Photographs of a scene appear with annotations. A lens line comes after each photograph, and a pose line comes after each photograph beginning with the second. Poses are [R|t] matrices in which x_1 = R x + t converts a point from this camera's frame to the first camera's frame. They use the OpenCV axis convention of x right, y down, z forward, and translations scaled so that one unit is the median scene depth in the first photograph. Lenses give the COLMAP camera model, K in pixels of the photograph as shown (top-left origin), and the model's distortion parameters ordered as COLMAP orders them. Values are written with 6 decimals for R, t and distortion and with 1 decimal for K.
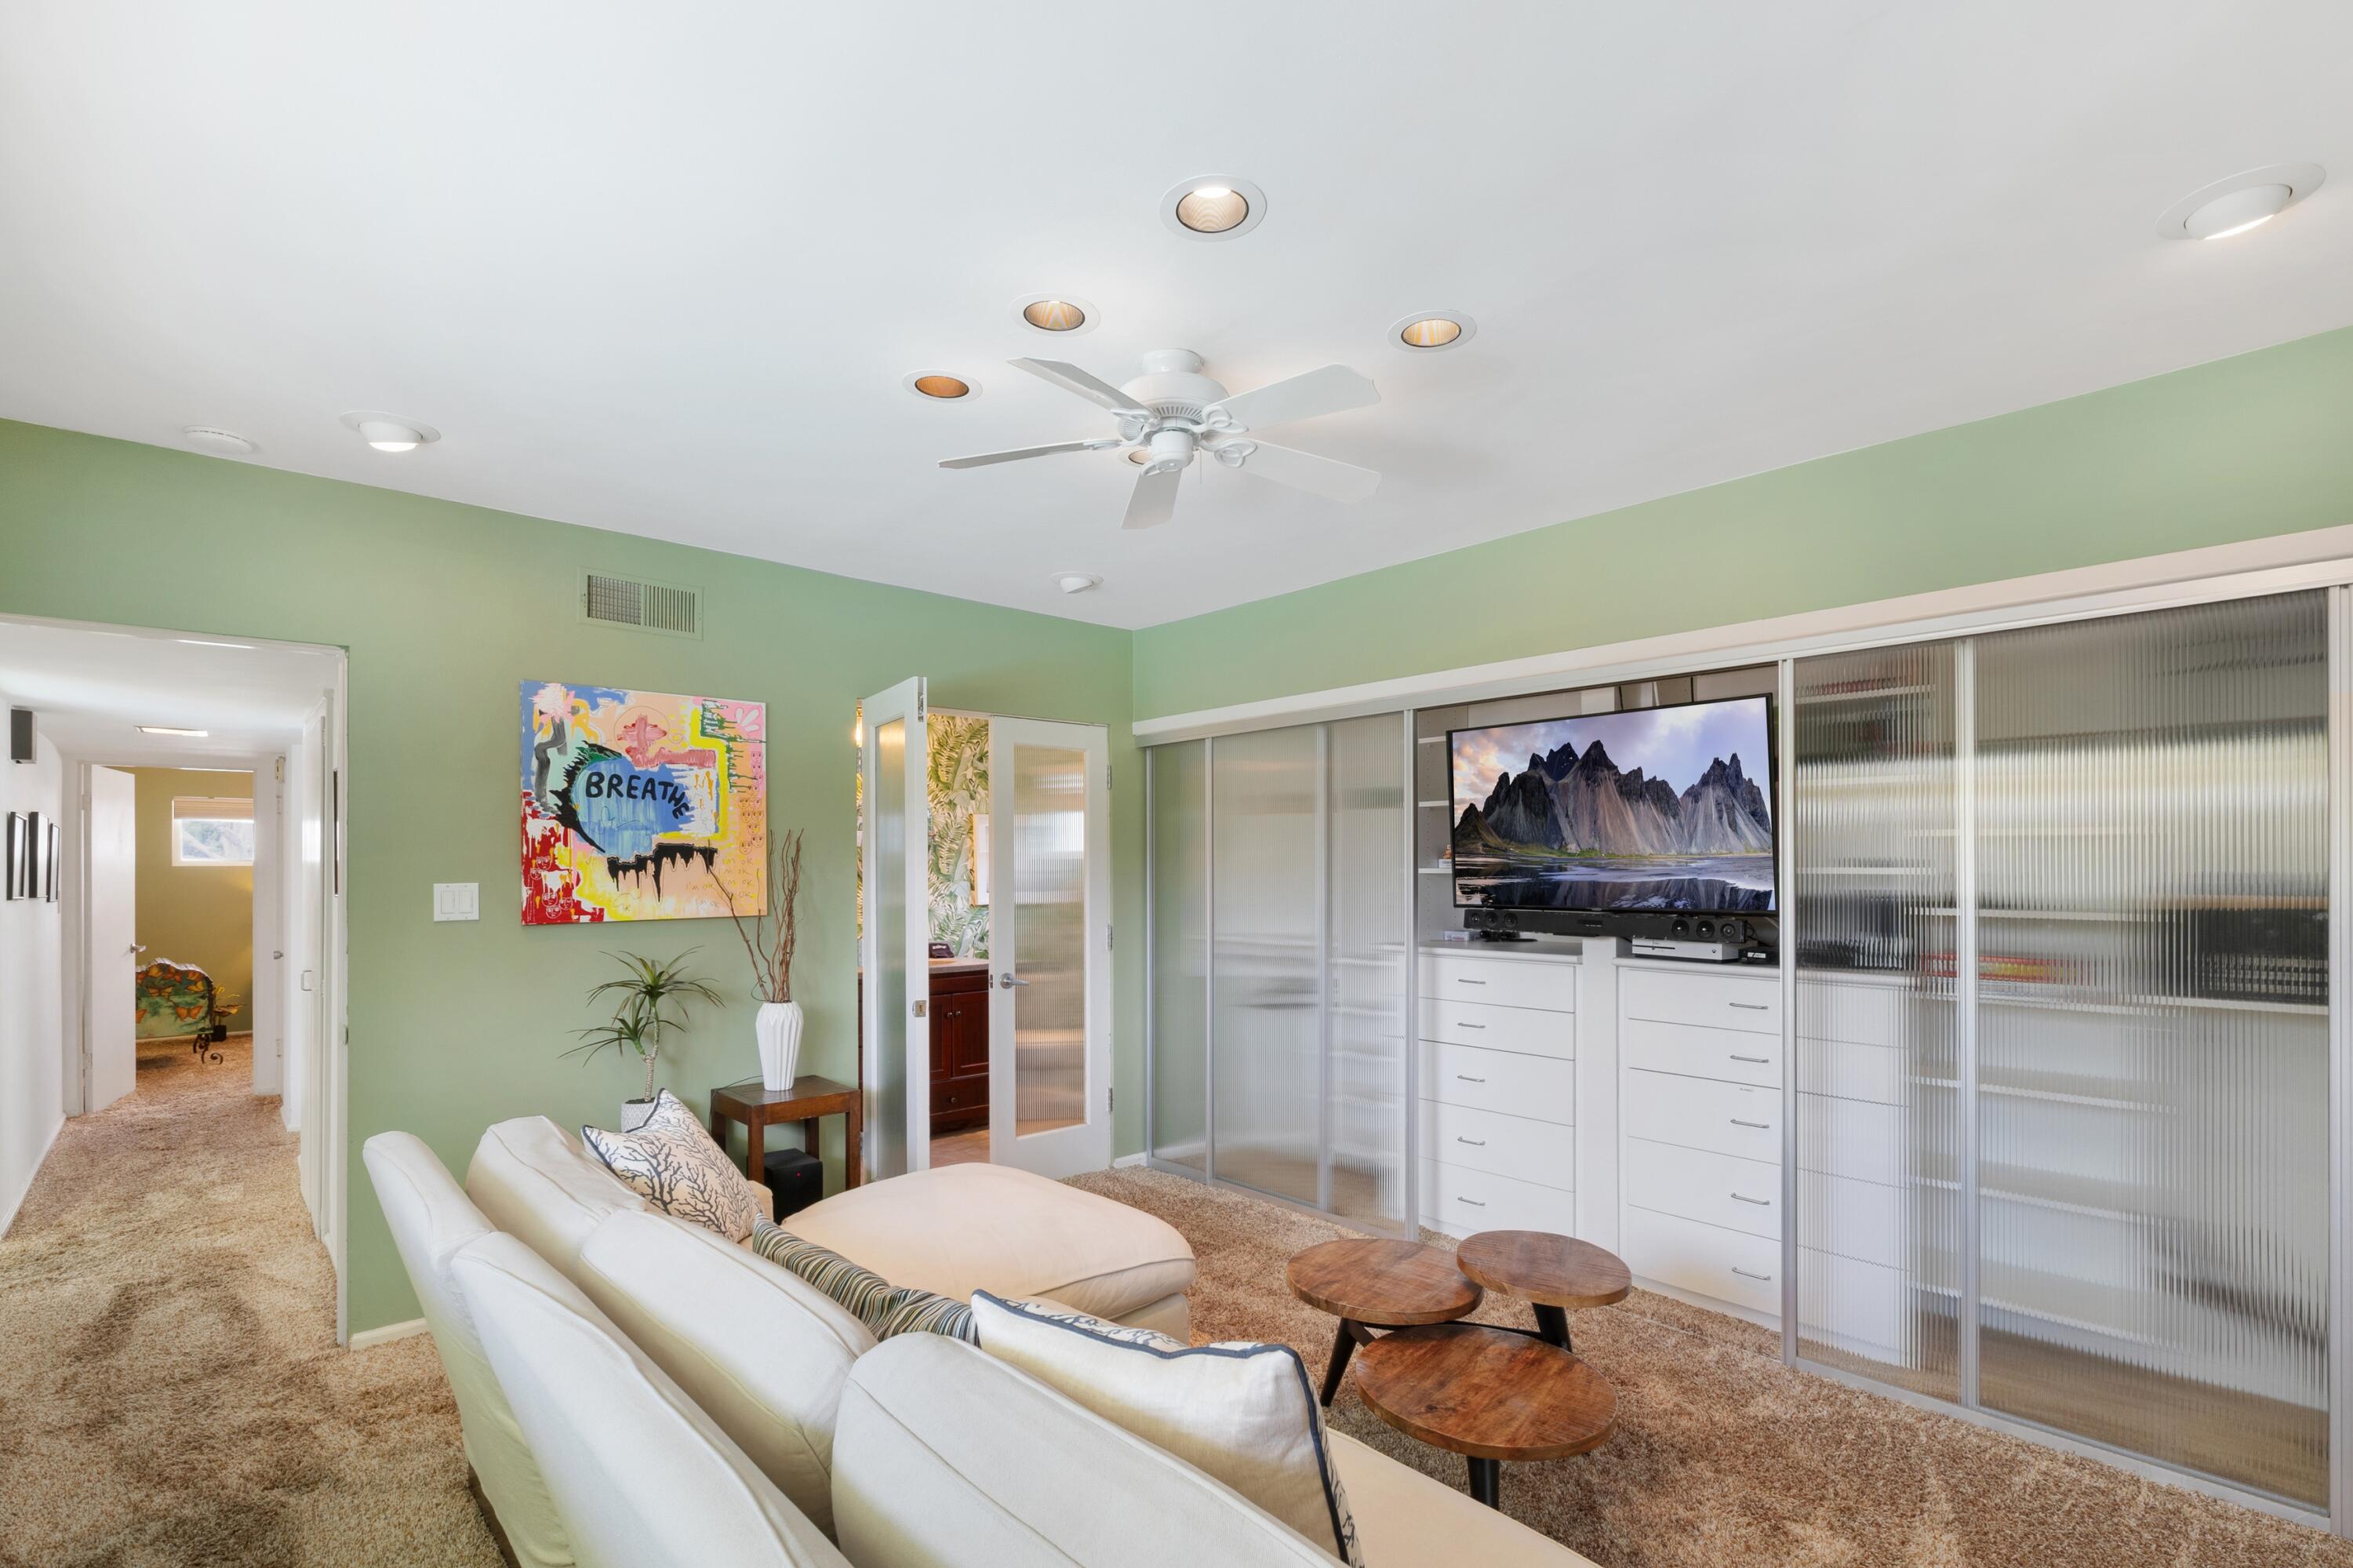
lens RADIAL K [[1080.9, 0, 1219.1], [0, 1080.9, 882.1], [0, 0, 1]] dist [0.007621, -0.000787]
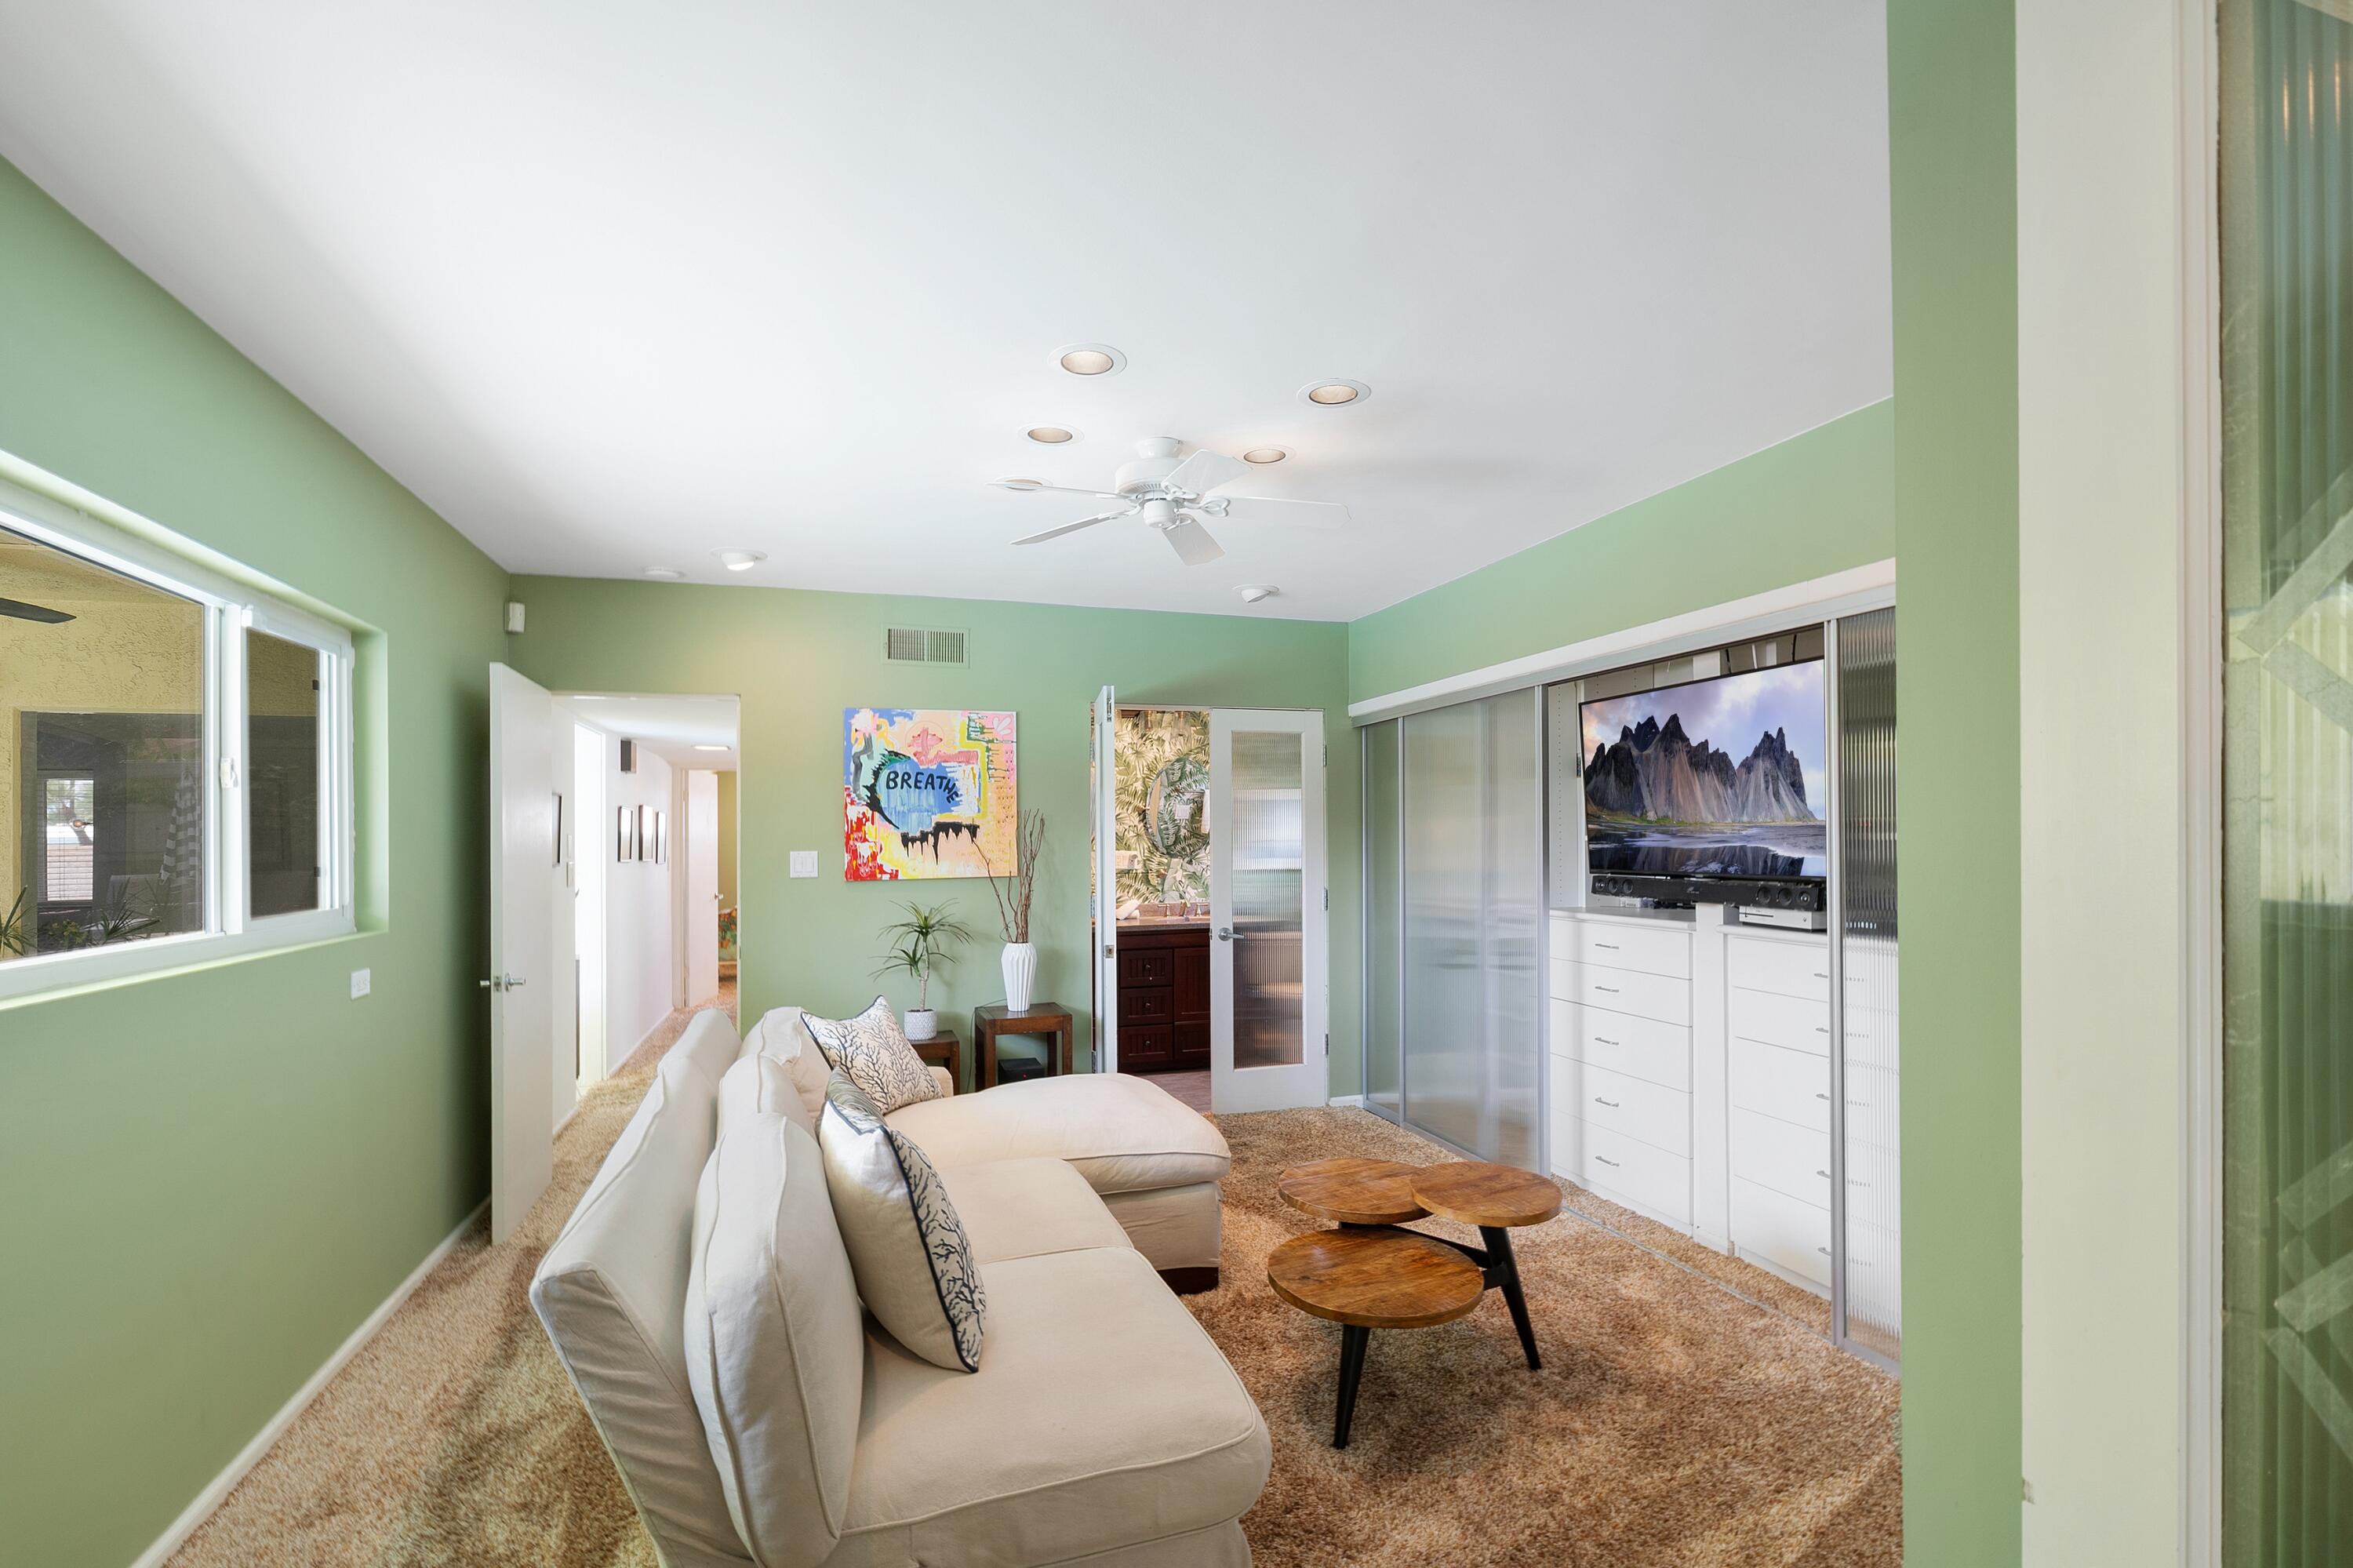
lens RADIAL K [[1080.9, 0, 1219.4], [0, 1080.9, 842.6], [0, 0, 1]] dist [0.007621, -0.000787]
pose [[0.919888, -0.003178, -0.392168, 0.337034], [0.001496, 0.999988, -0.004595, -0.003064], [0.392178, 0.003640, 0.919882, -0.101312]]
